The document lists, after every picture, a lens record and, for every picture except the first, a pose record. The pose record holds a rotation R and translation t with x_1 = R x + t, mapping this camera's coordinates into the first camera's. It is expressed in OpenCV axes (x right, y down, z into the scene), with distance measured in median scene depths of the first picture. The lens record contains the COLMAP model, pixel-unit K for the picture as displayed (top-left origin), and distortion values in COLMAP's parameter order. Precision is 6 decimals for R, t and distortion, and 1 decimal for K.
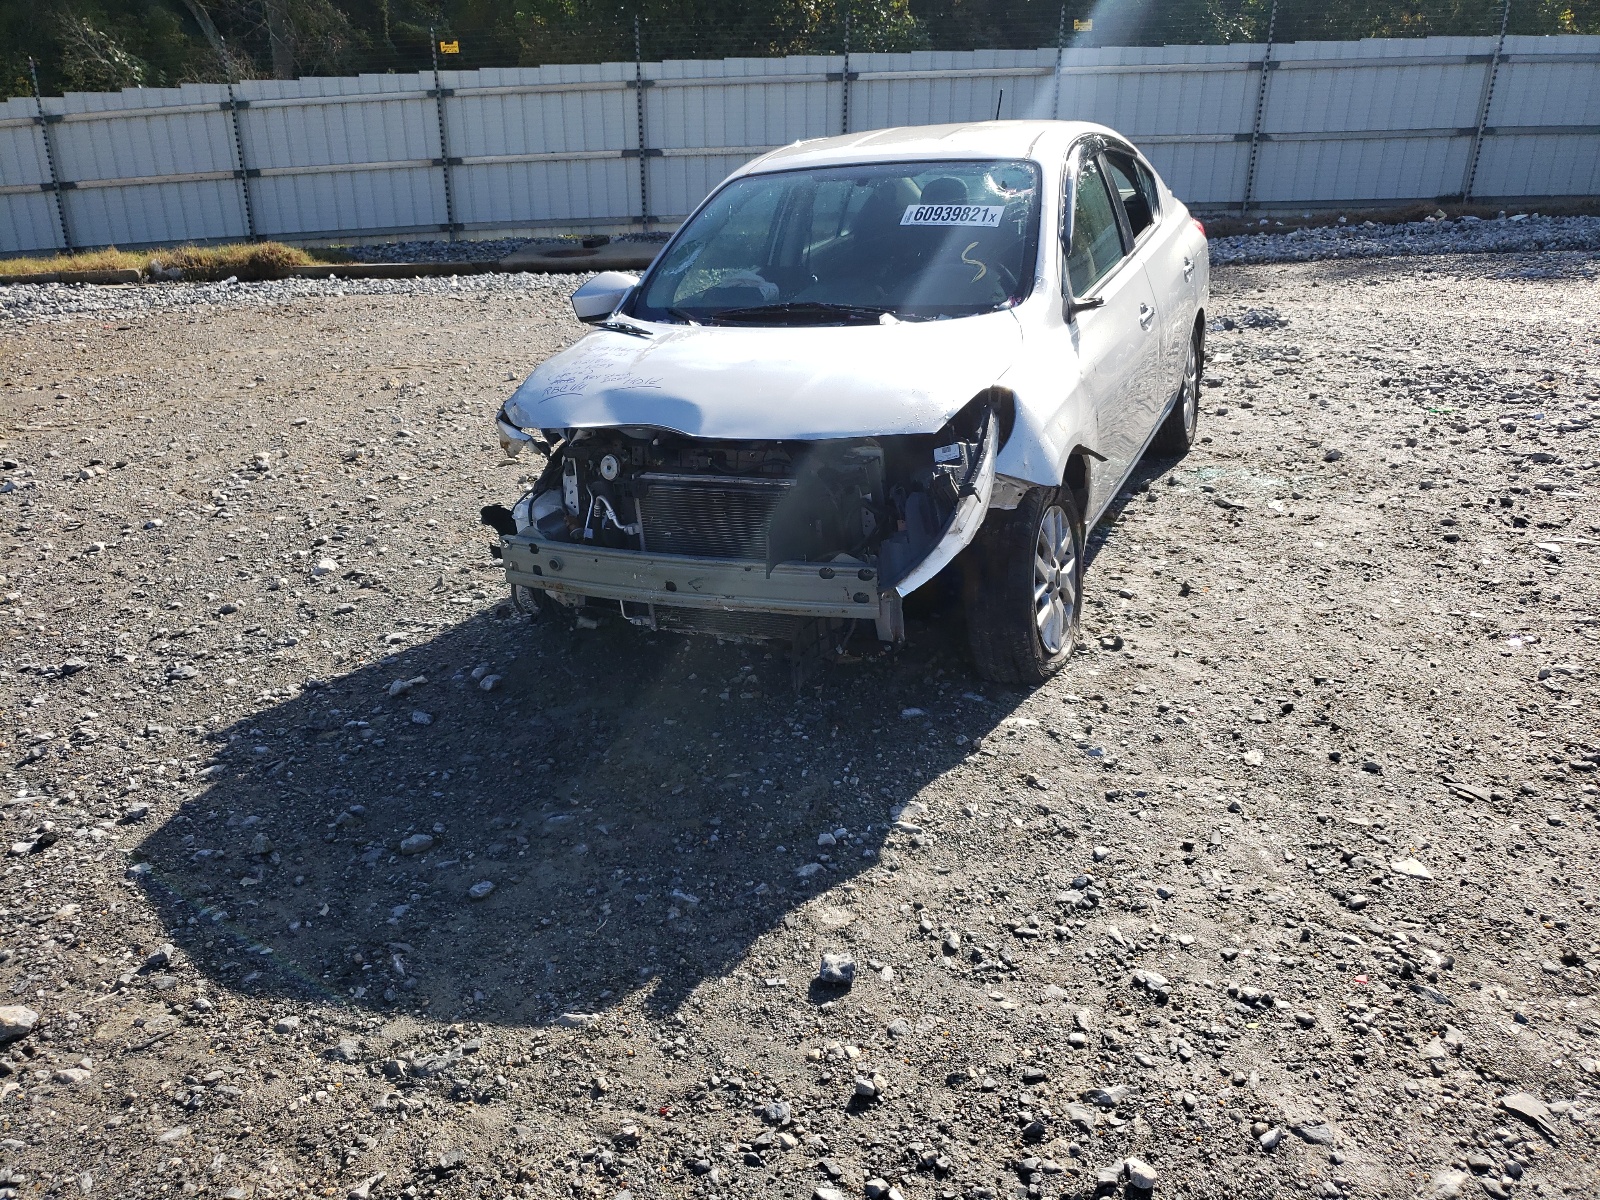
lens RADIAL K [[1221.5, 0, 800.0], [0, 1221.5, 600.0], [0, 0, 1]] dist [-0.033720, 0.062224]
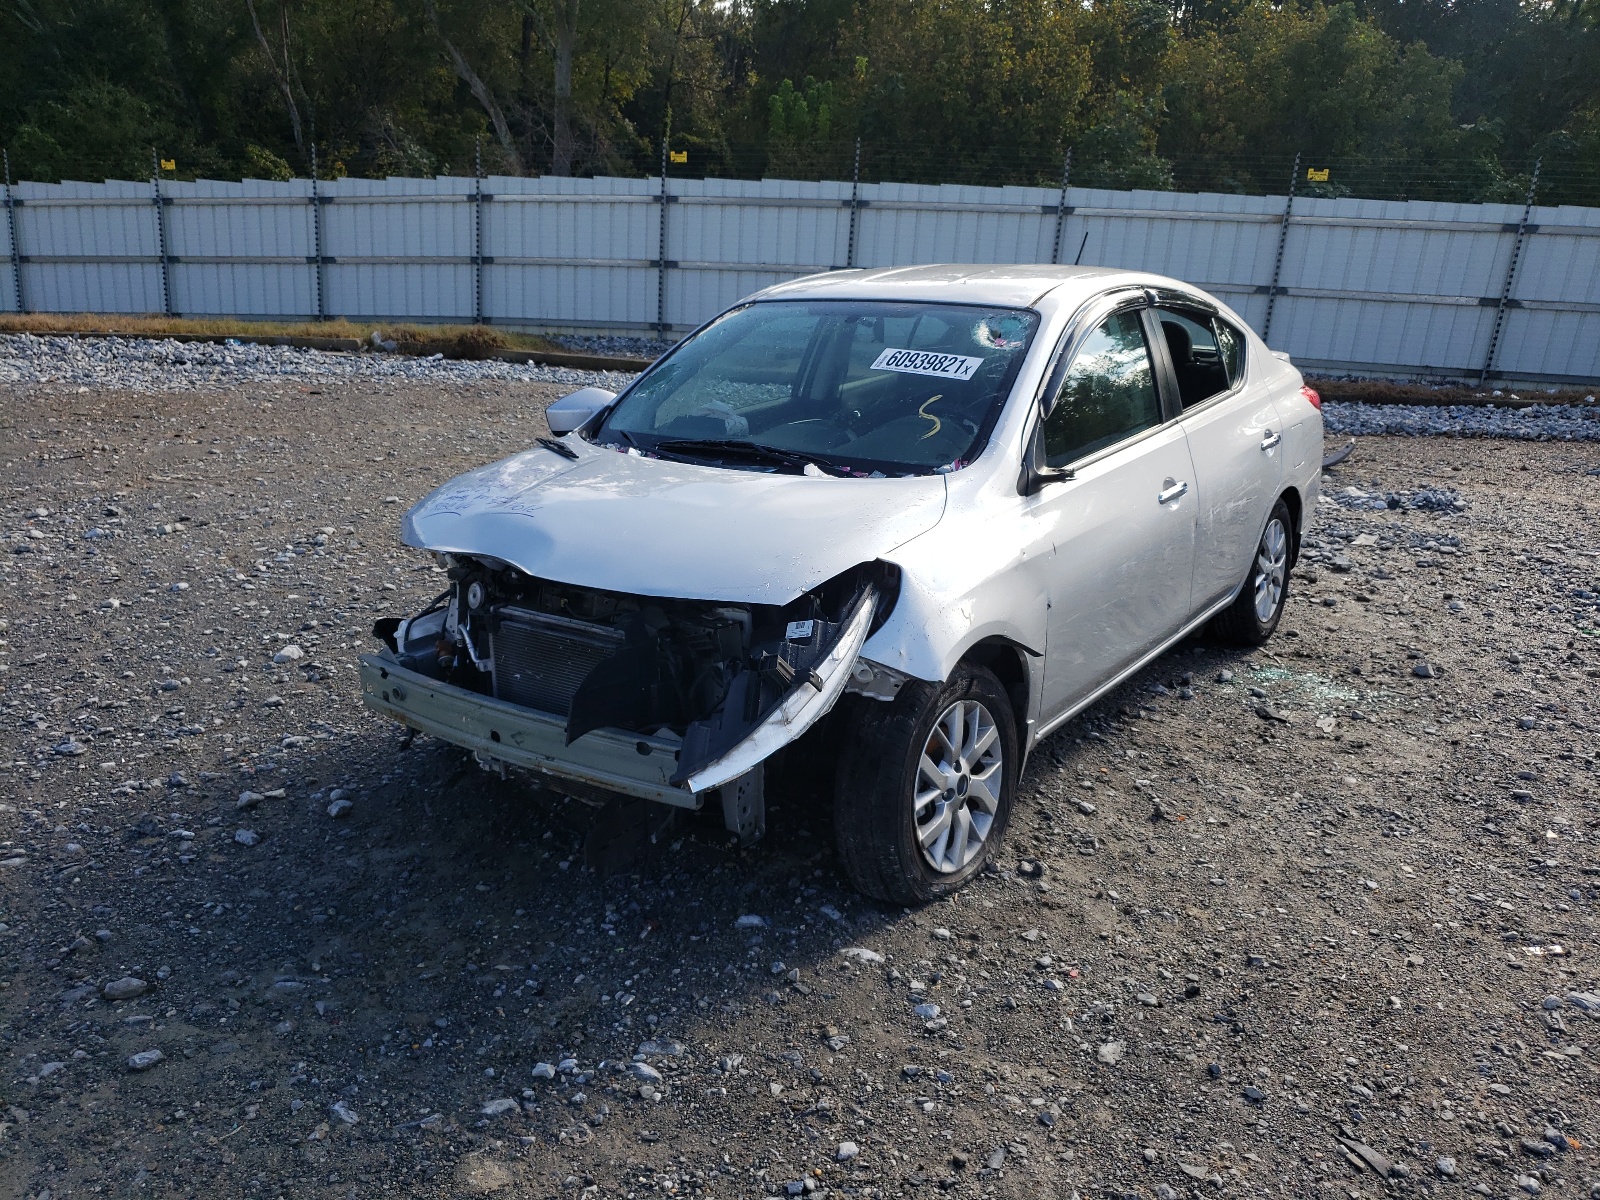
lens RADIAL K [[1234.6, 0, 800.0], [0, 1234.6, 600.0], [0, 0, 1]] dist [0.003281, 0.003469]
pose [[0.978311, 0.120516, -0.168474, 0.164632], [-0.135587, 0.987451, -0.080974, -0.043383], [0.156601, 0.102061, 0.982374, 0.081821]]
